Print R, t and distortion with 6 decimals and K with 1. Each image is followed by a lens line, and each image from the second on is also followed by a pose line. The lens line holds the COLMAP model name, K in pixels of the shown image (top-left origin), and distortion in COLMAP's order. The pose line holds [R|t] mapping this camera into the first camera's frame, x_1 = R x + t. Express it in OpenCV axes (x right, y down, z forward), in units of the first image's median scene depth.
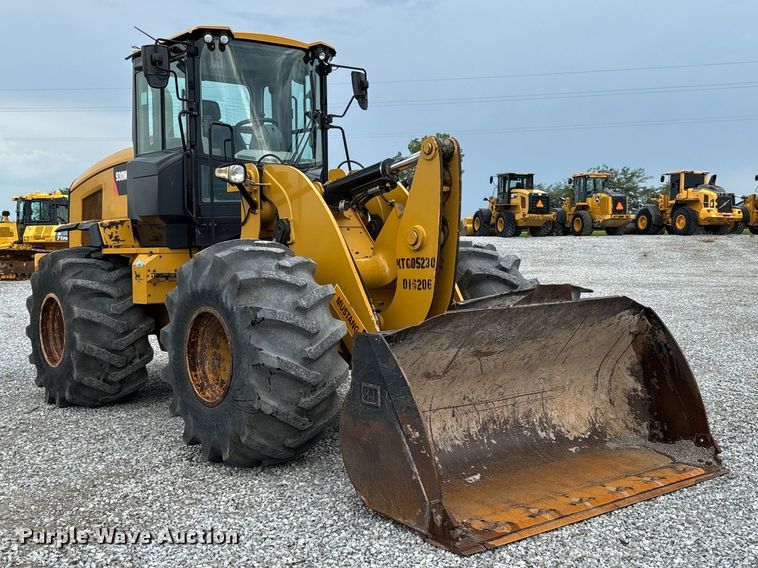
lens RADIAL K [[911.0, 0, 402.2], [0, 911.0, 247.5], [0, 0, 1]] dist [0.047061, 0.000000]
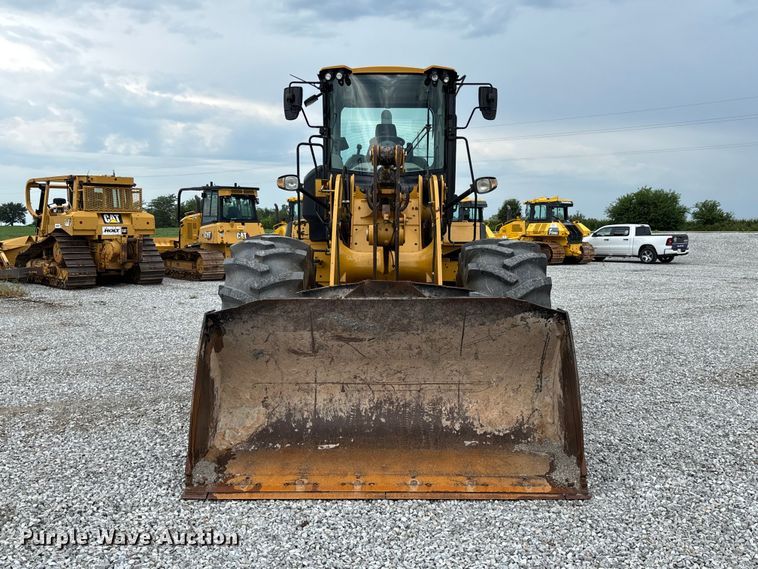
lens RADIAL K [[727.7, 0, 384.5], [0, 727.7, 278.7], [0, 0, 1]] dist [0.054973, 0.007581]
pose [[0.769296, 0.051152, -0.636842, 0.627711], [-0.017937, 0.998126, 0.058504, -0.009690], [0.638641, -0.033584, 0.768772, 0.314203]]
